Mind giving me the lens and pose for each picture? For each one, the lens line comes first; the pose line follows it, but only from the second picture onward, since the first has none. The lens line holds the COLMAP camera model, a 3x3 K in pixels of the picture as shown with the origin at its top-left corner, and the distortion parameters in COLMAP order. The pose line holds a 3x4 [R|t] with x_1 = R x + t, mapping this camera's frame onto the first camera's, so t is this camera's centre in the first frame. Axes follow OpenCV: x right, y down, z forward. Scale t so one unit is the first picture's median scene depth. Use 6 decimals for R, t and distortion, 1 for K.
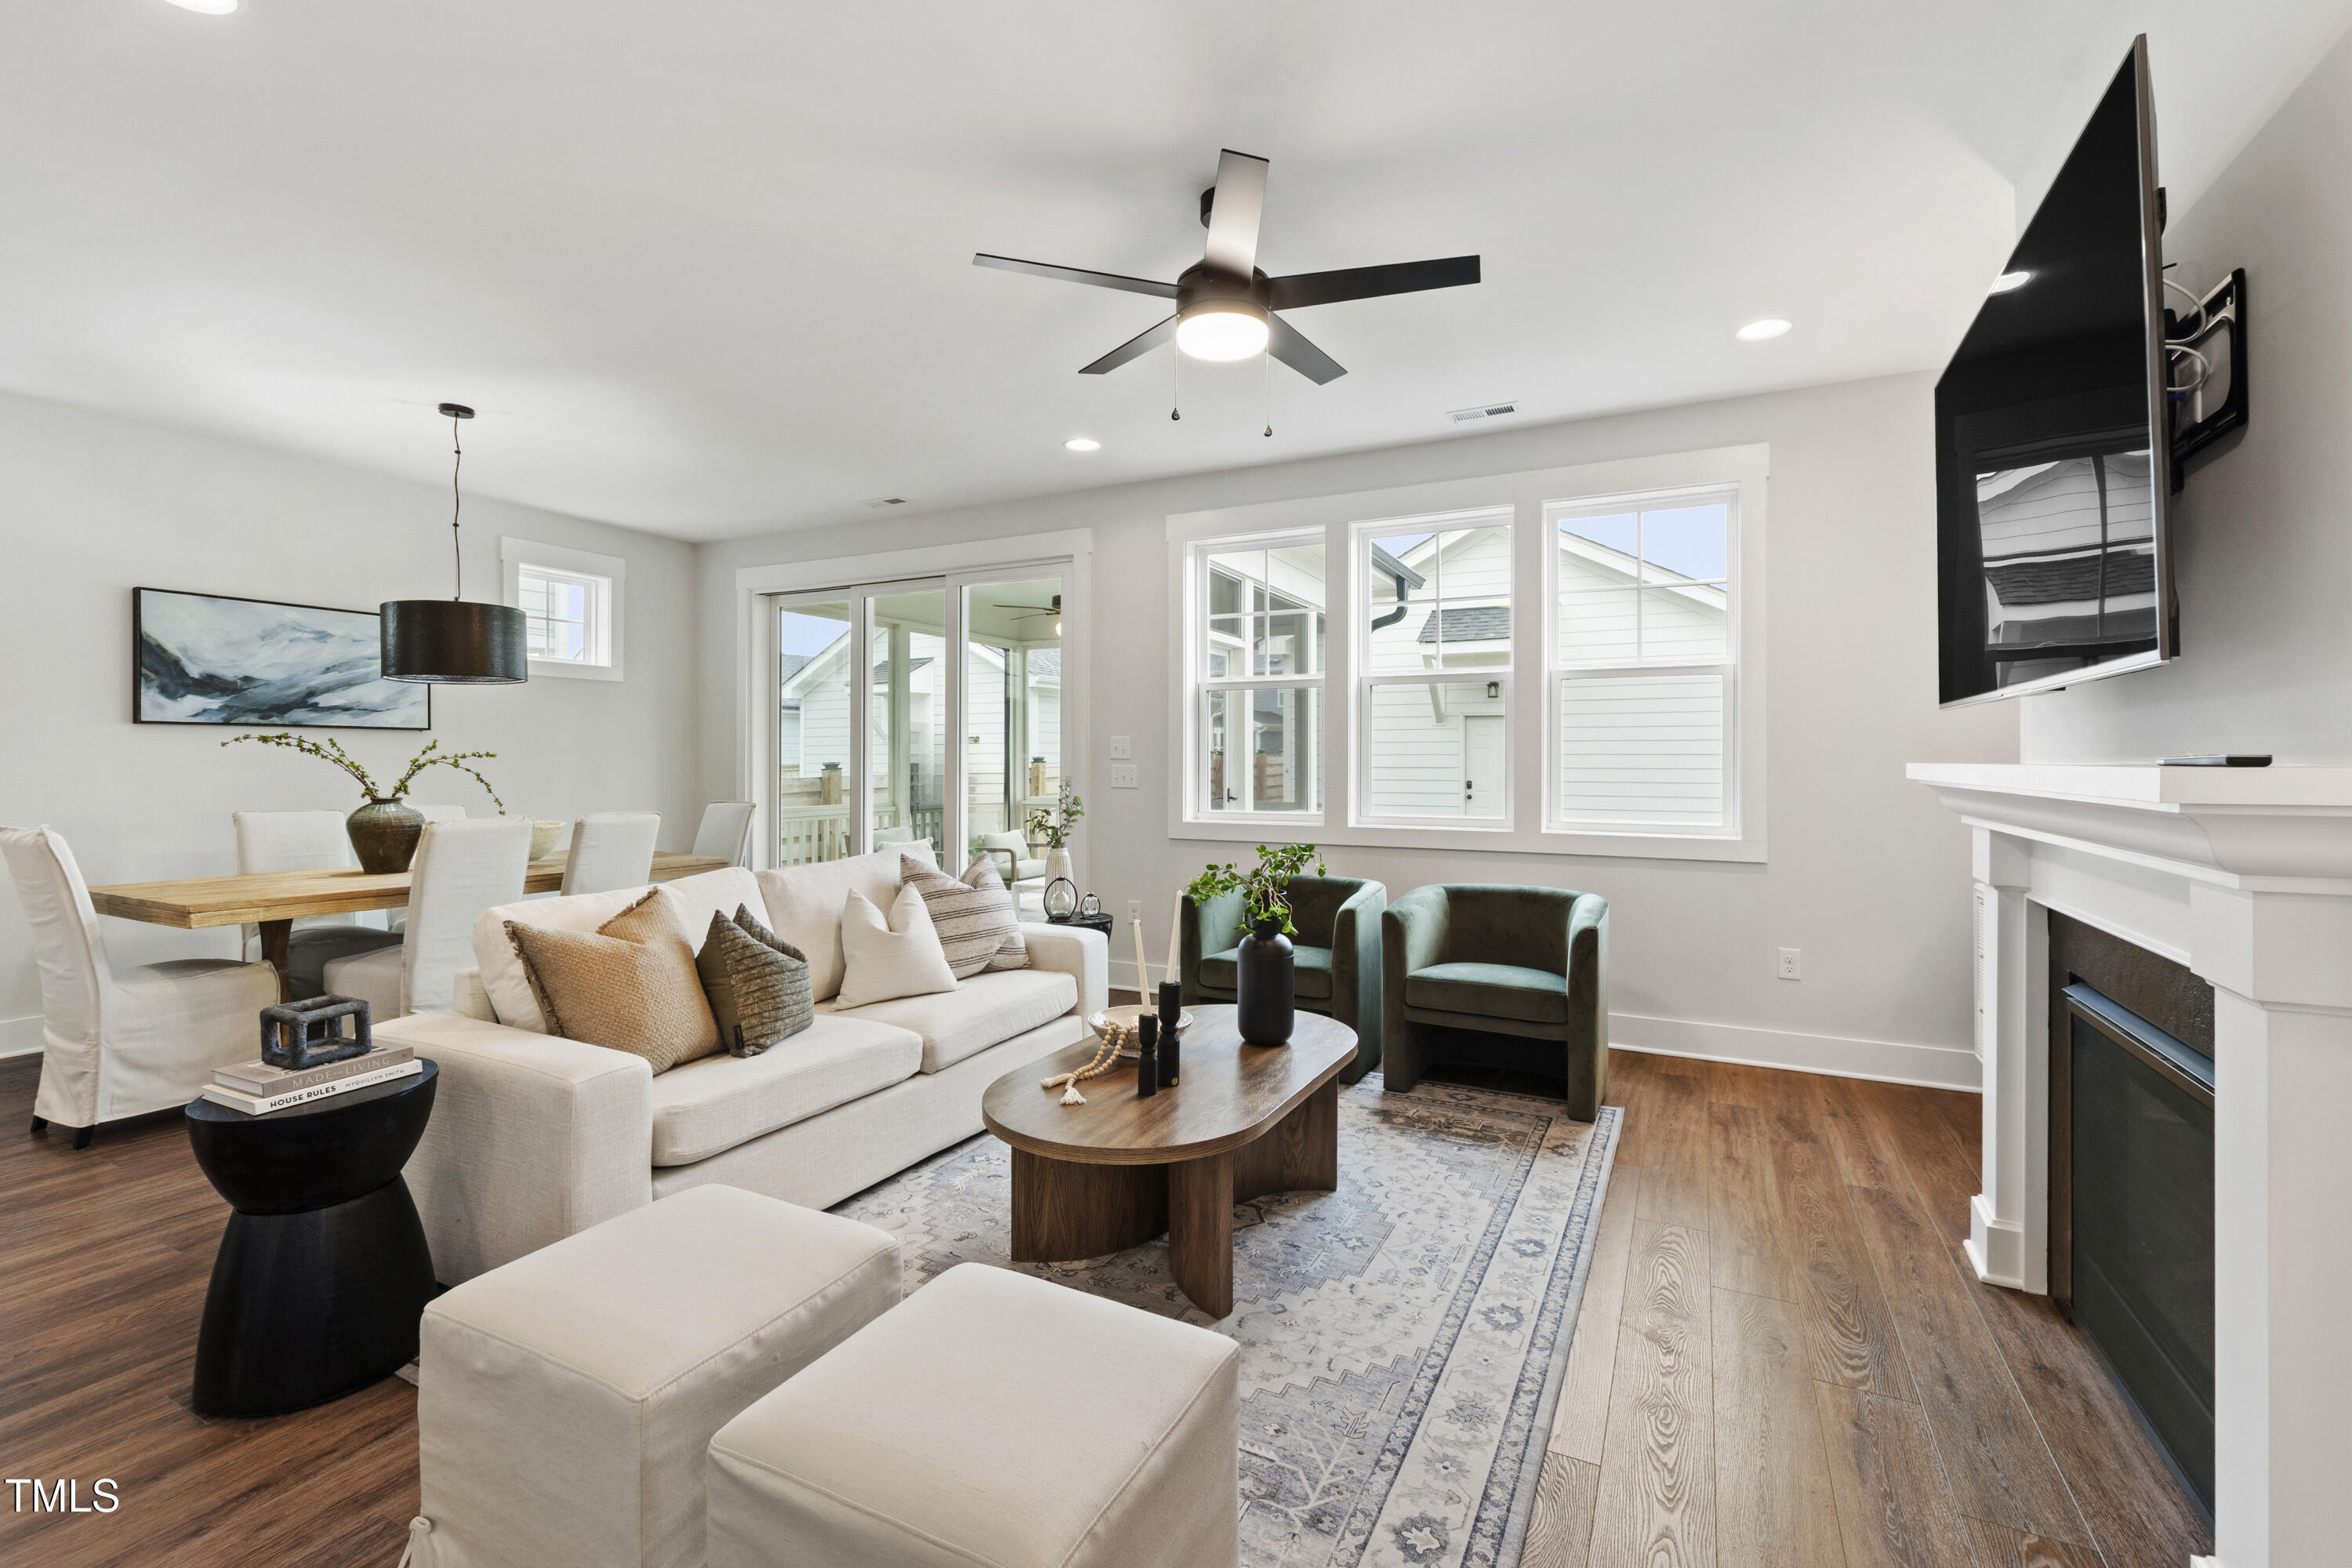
lens RADIAL K [[1033.6, 0, 1166.1], [0, 1033.6, 760.9], [0, 0, 1]] dist [0.001334, -0.002621]
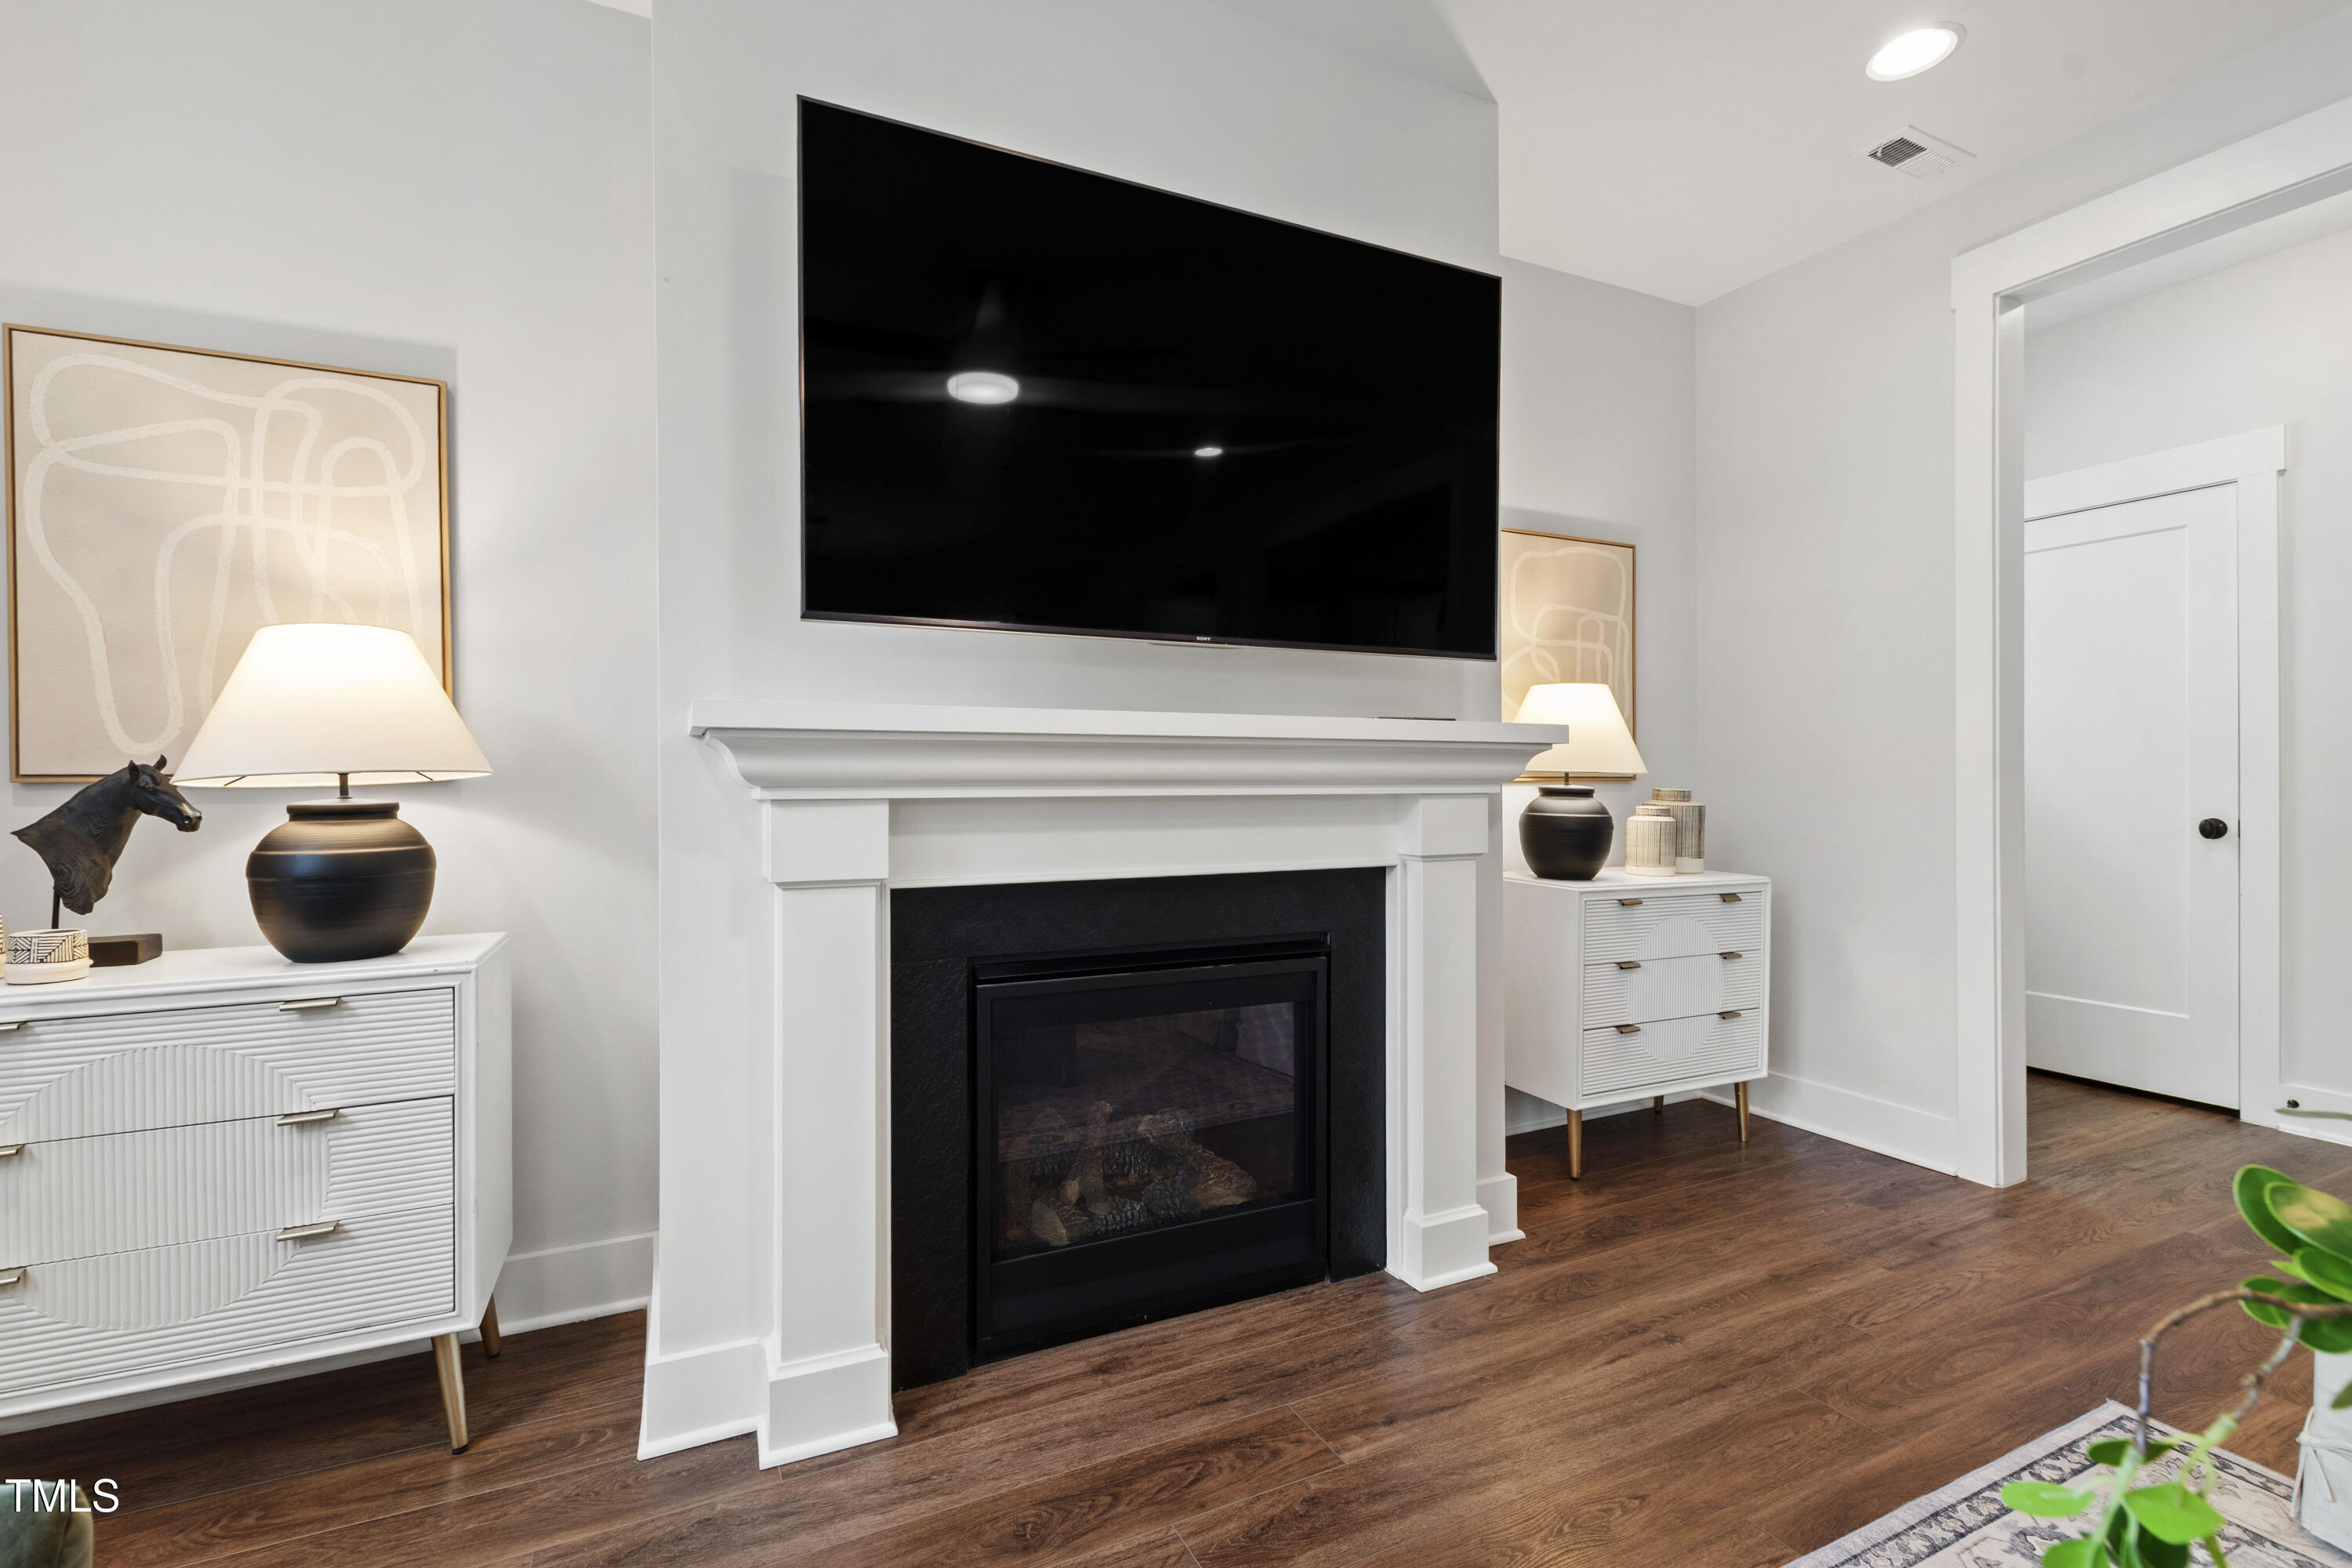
lens RADIAL K [[1033.6, 0, 1161.0], [0, 1033.6, 786.9], [0, 0, 1]] dist [0.001334, -0.002621]
pose [[-0.787175, -0.002796, 0.616723, 0.117558], [-0.000273, 0.999991, 0.004186, 0.033767], [-0.616729, 0.003126, -0.787169, 0.839066]]
